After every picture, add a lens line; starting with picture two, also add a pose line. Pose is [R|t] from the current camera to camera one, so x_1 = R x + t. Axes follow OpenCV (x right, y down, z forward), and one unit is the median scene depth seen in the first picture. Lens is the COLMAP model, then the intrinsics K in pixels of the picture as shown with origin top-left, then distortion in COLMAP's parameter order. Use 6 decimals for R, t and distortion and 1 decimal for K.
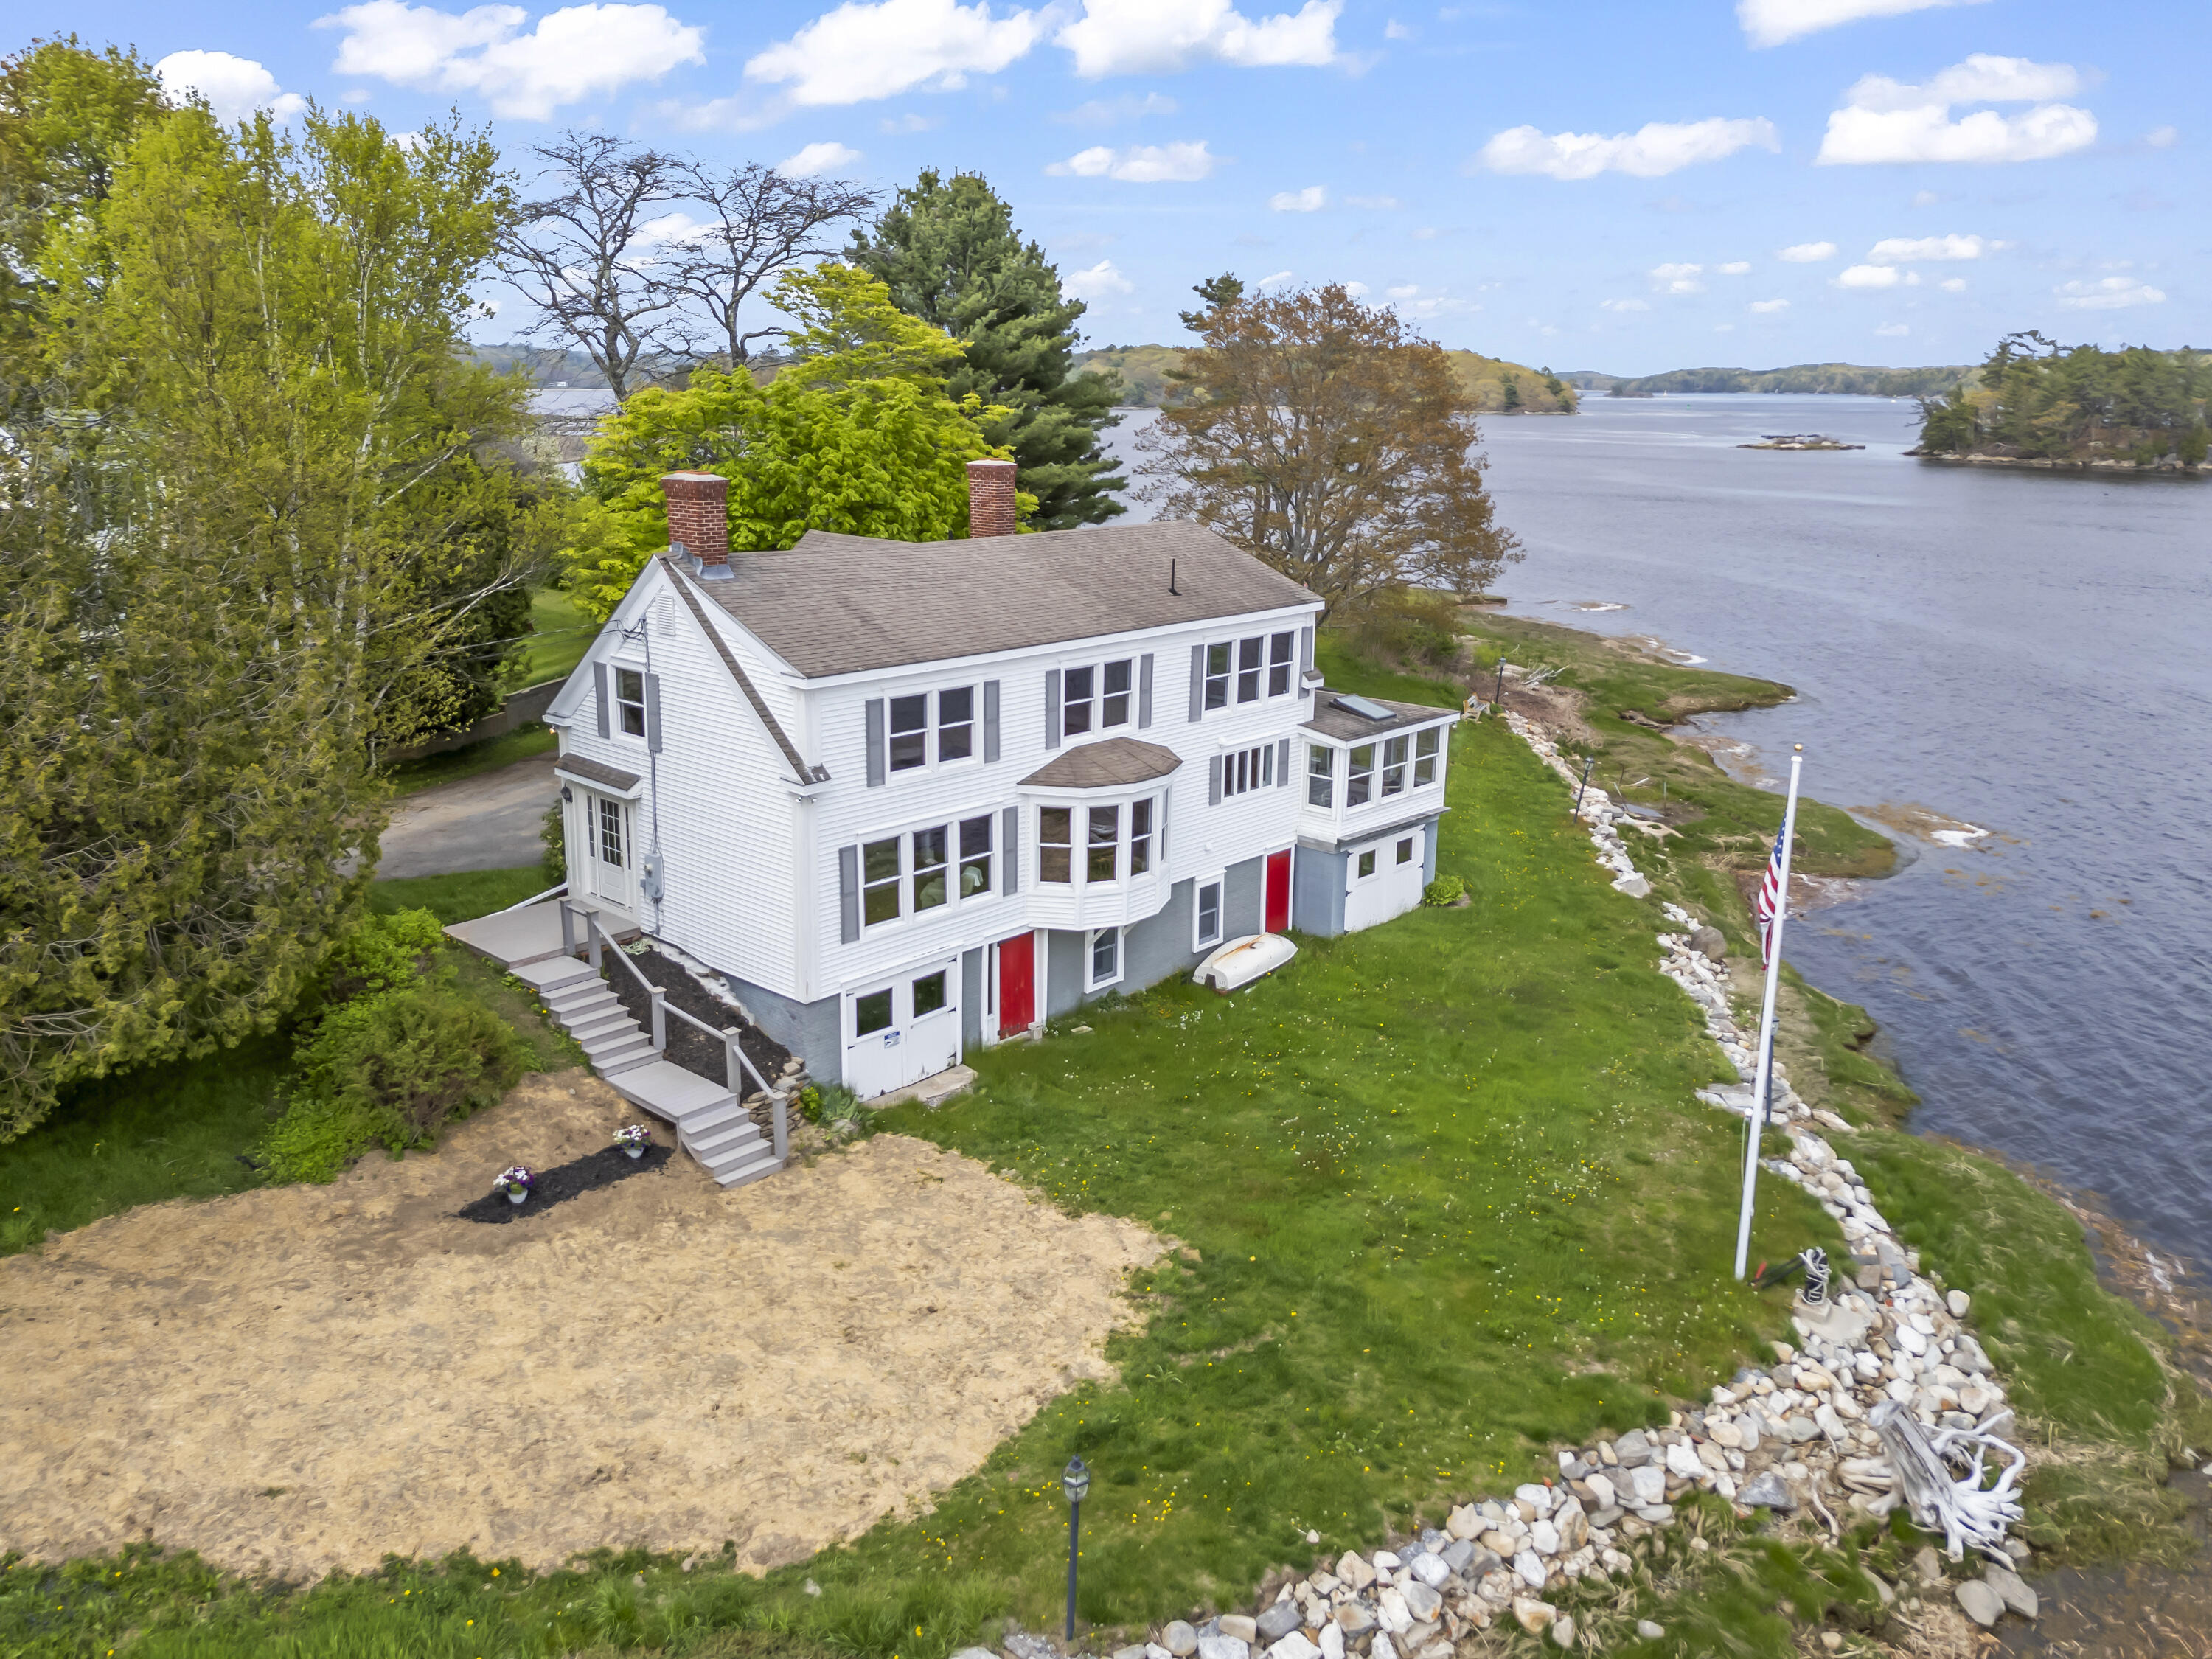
lens RADIAL K [[1621.1, 0, 1117.2], [0, 1621.1, 807.5], [0, 0, 1]] dist [0.081263, -0.072674]
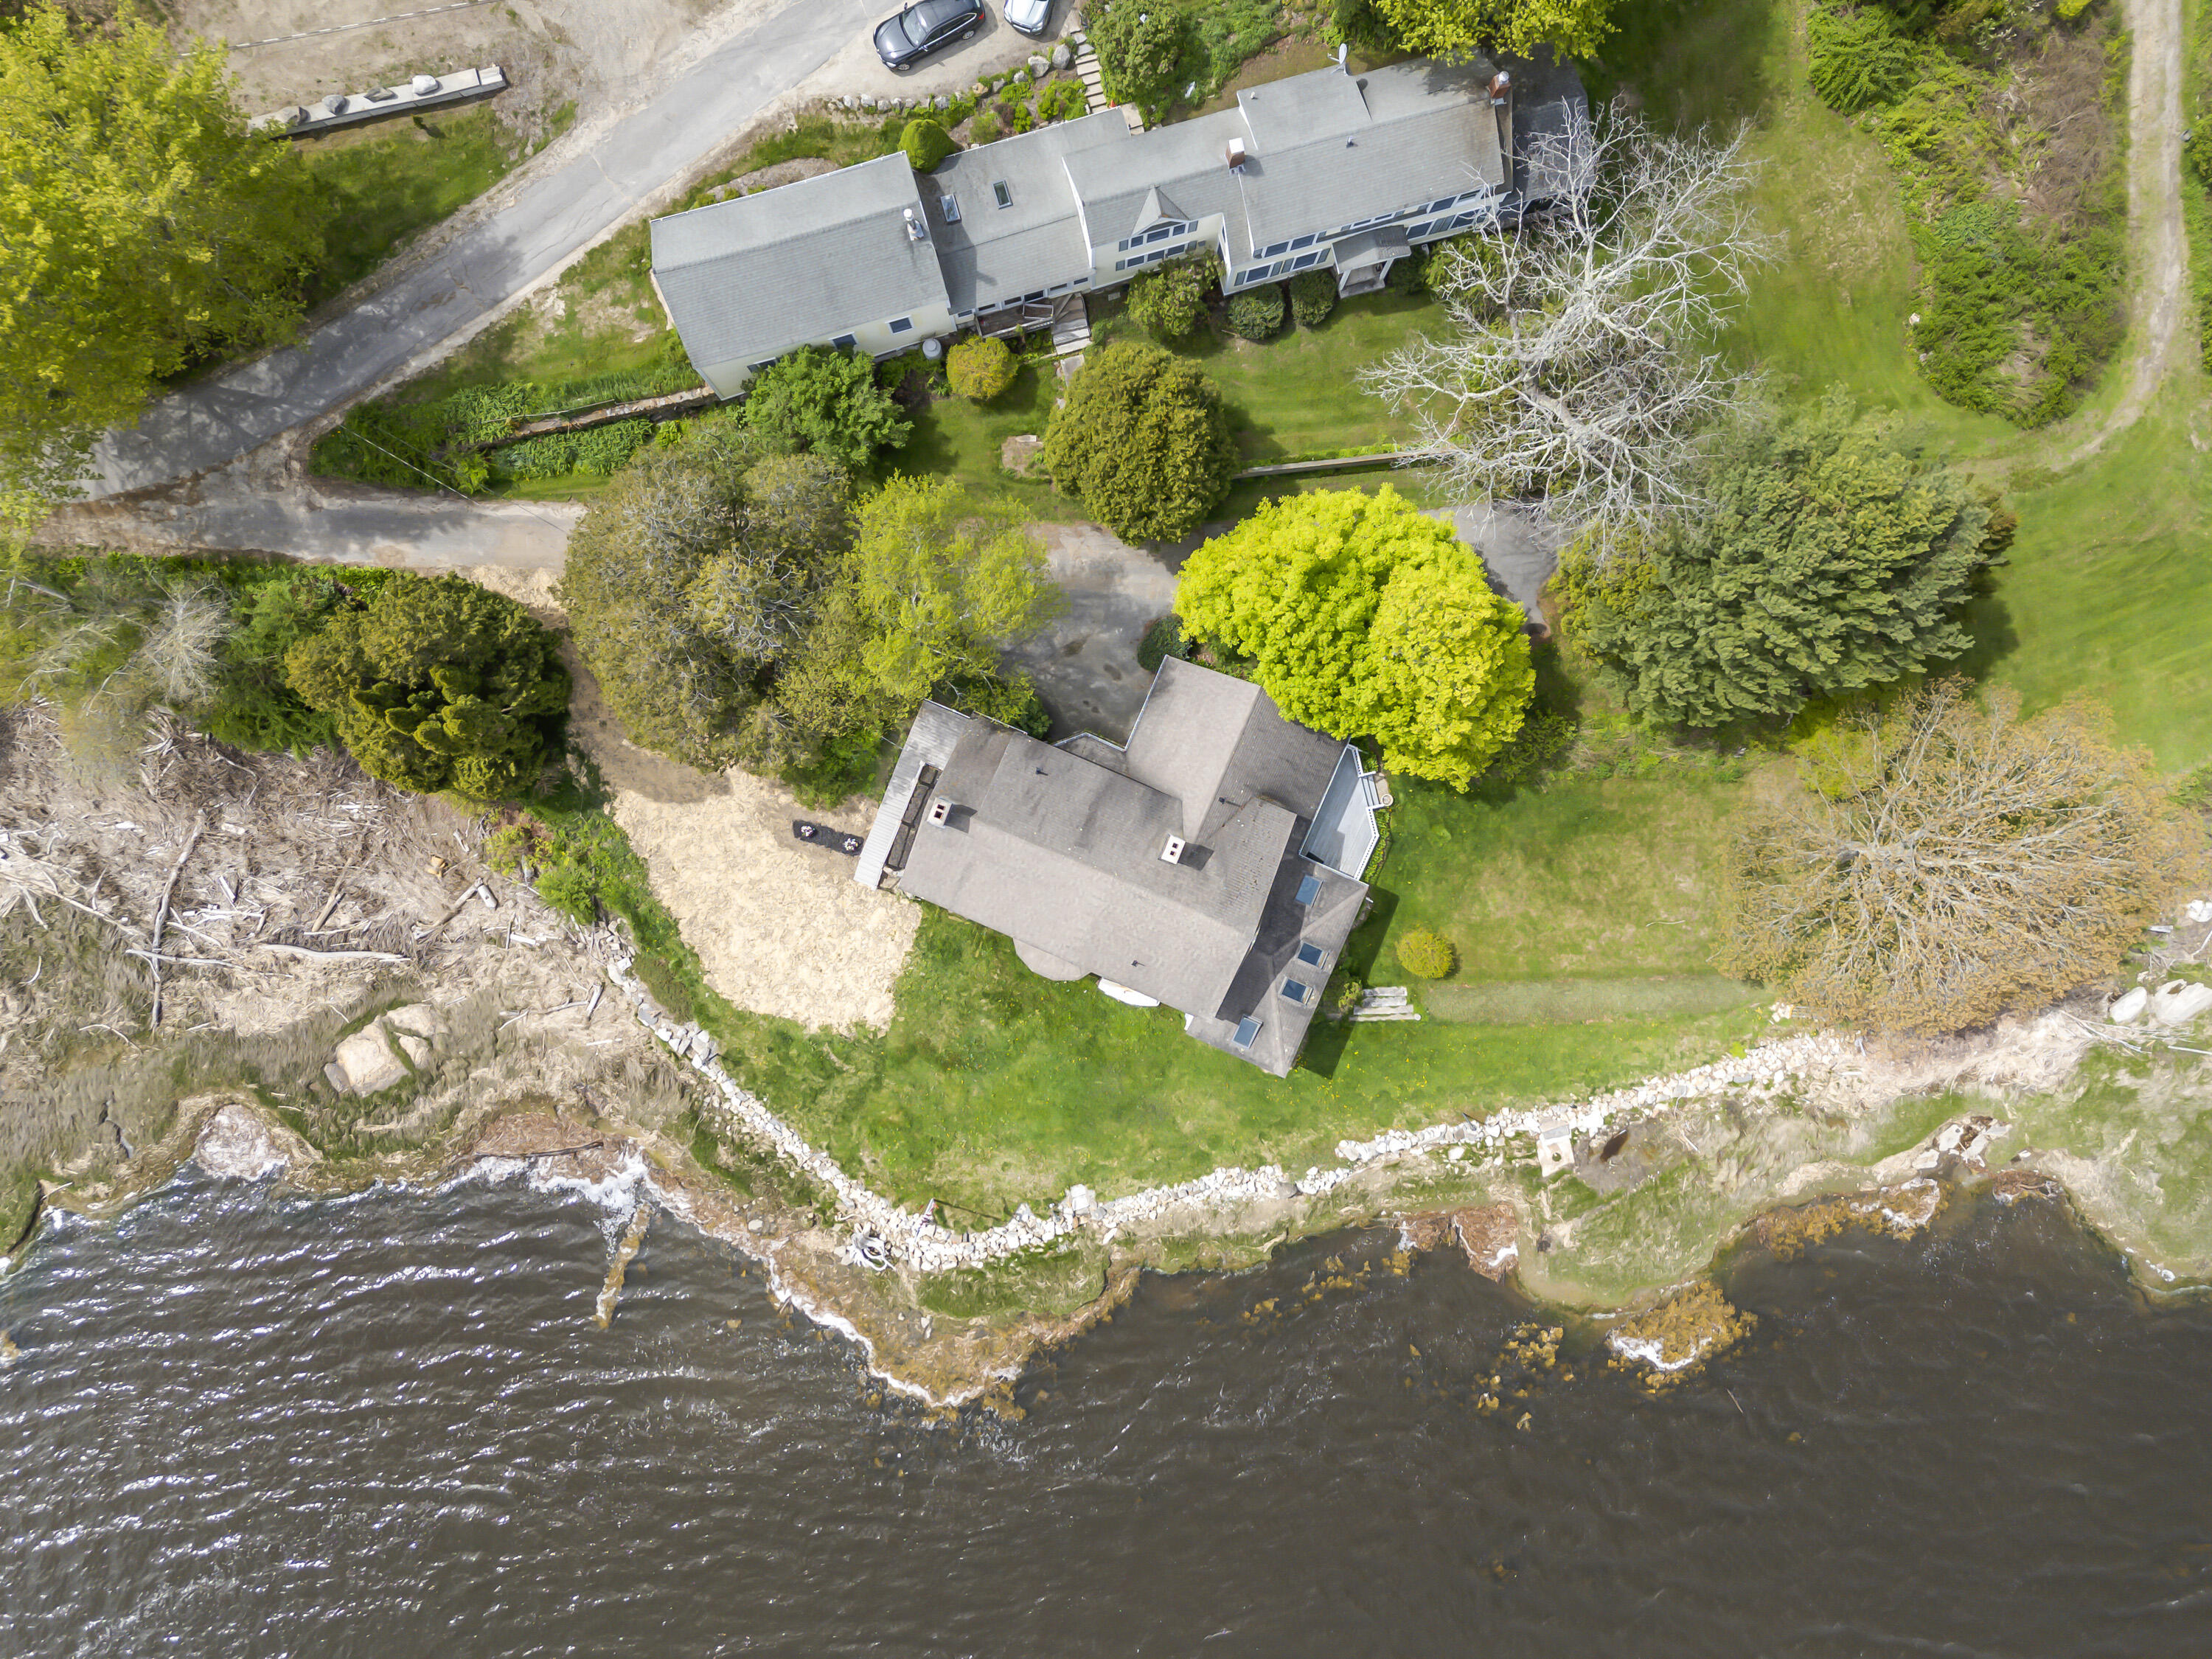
lens RADIAL K [[1621.1, 0, 1117.2], [0, 1621.1, 807.5], [0, 0, 1]] dist [0.081263, -0.072674]
pose [[0.326210, 0.945256, -0.008873, -0.153914], [-0.249843, 0.095267, 0.963588, -2.345564], [0.911683, -0.312116, 0.267242, 0.587546]]
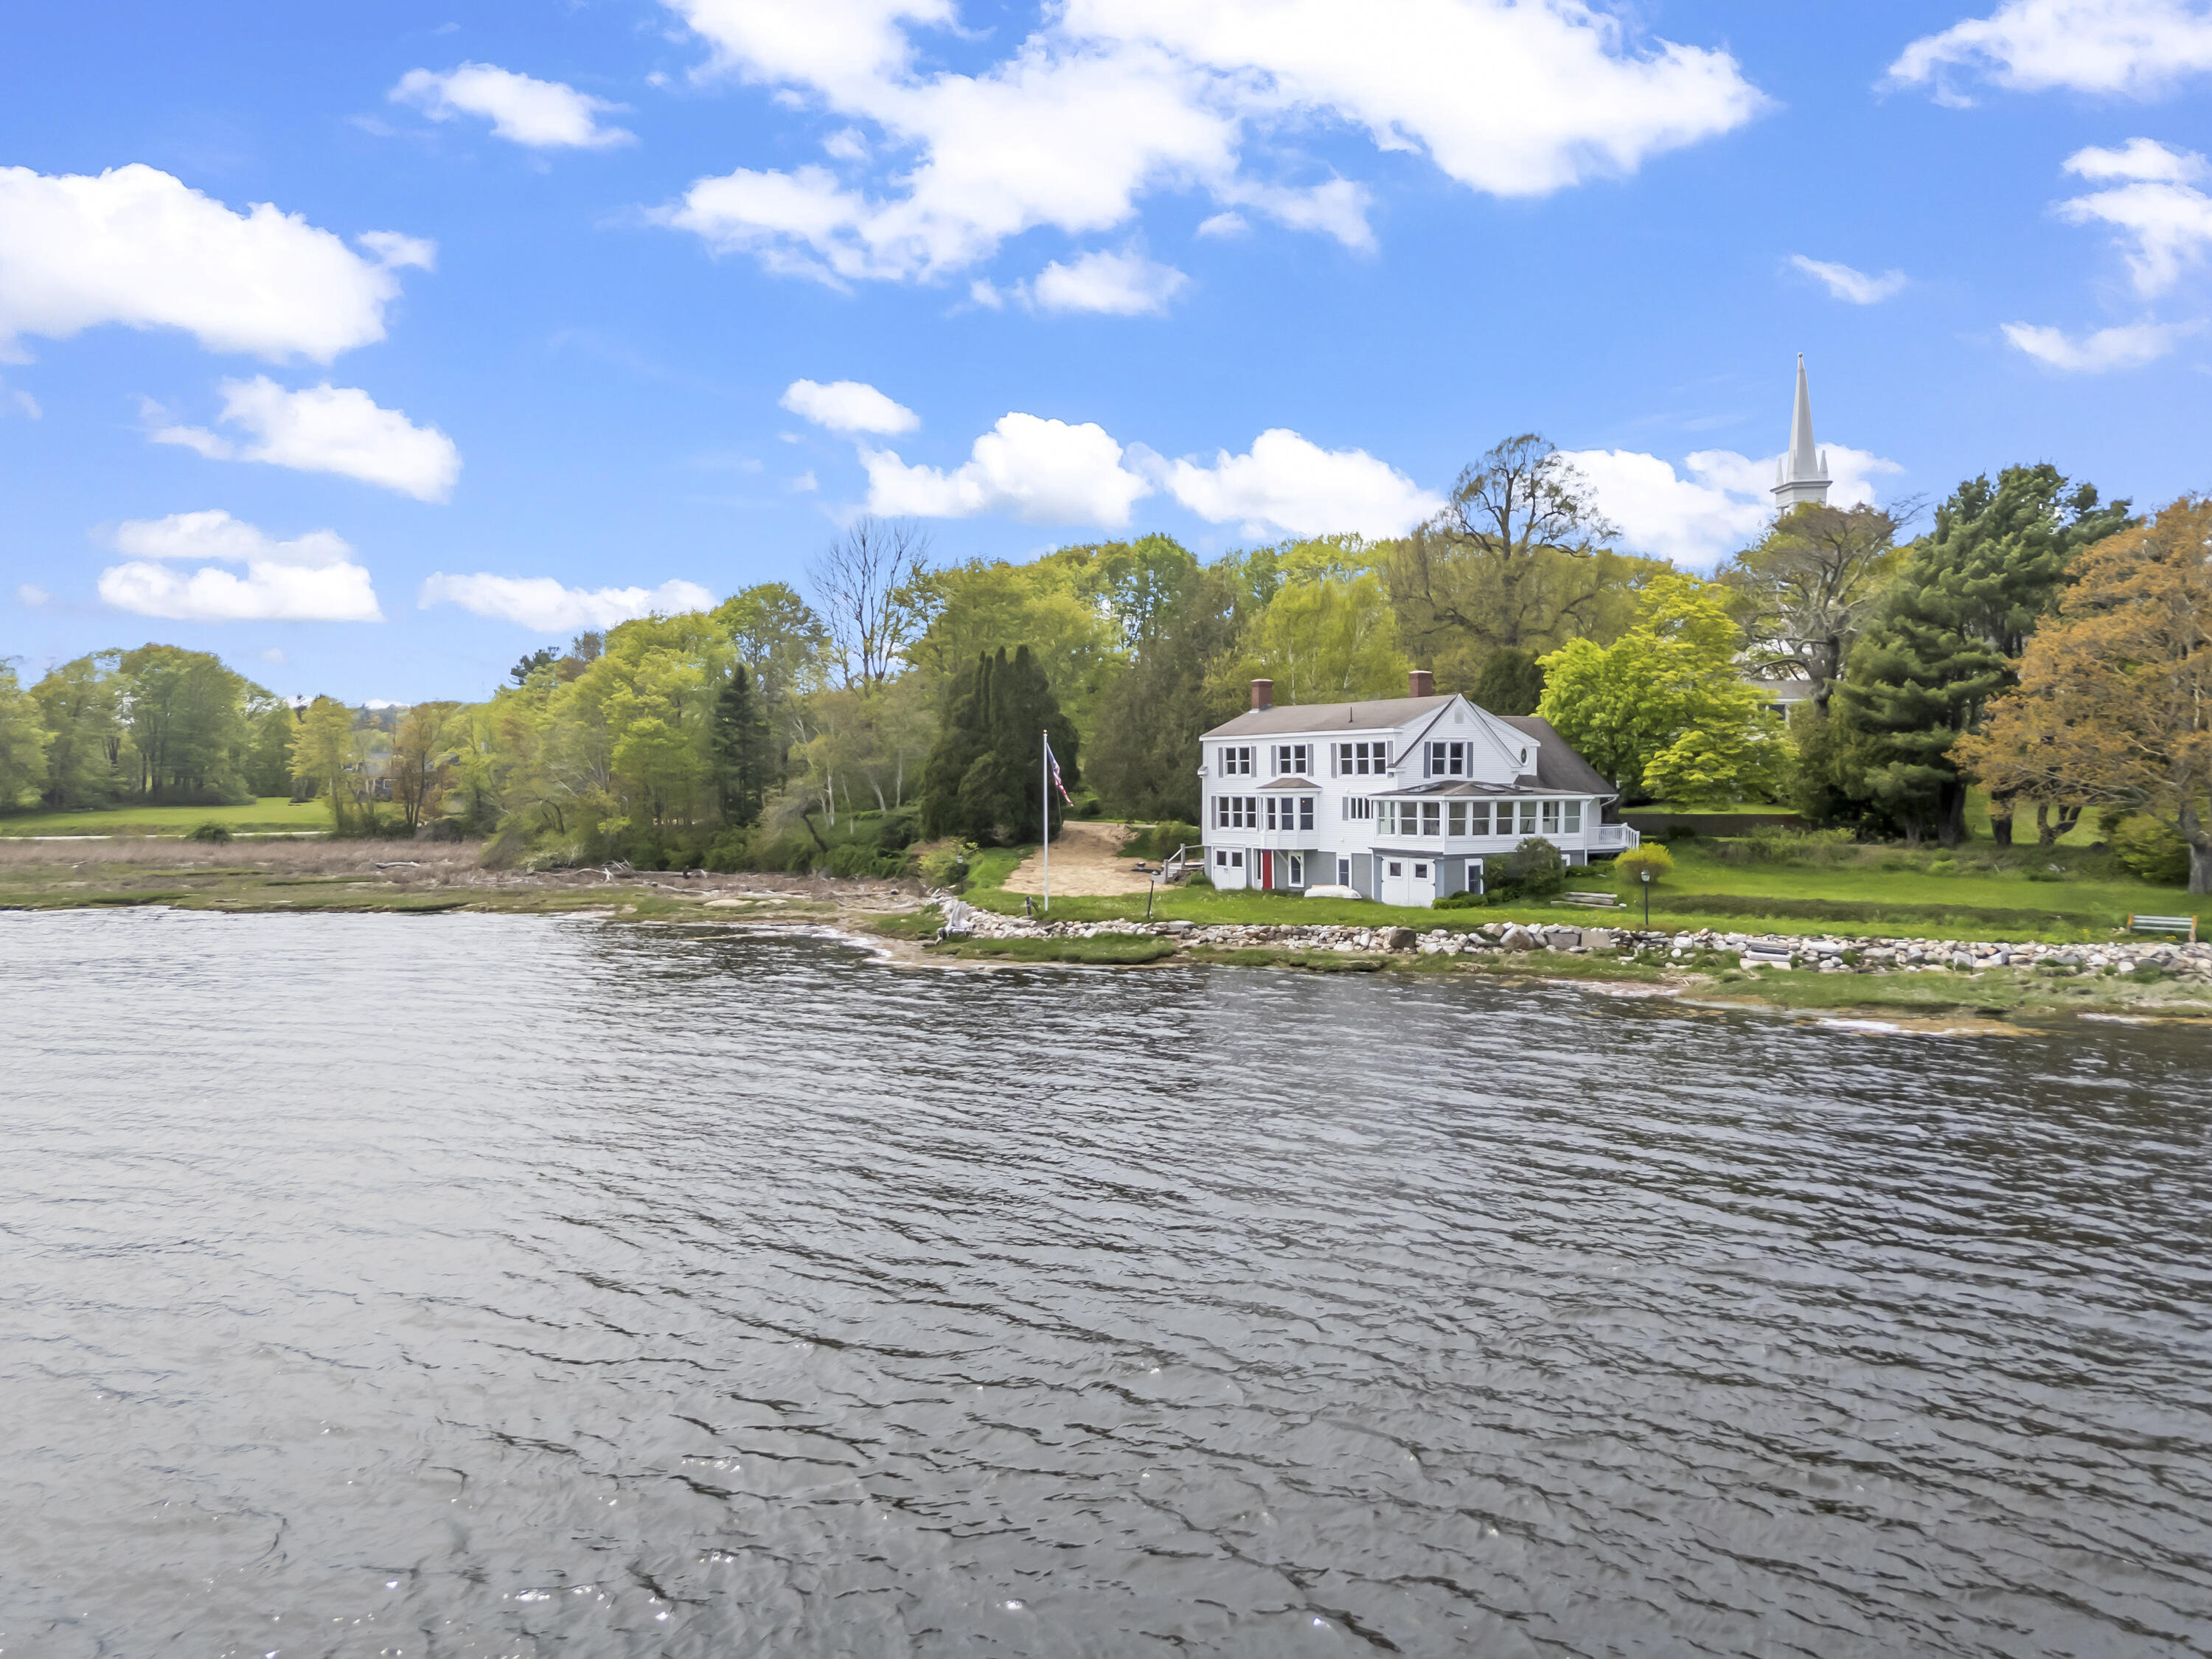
lens RADIAL K [[1634.5, 0, 1107.7], [0, 1634.5, 834.5], [0, 0, 1]] dist [0.086403, -0.077219]
pose [[-0.238652, 0.020295, -0.970893, 2.622244], [-0.242559, 0.966846, 0.079833, -0.093849], [0.940324, 0.254551, -0.225818, 1.413249]]
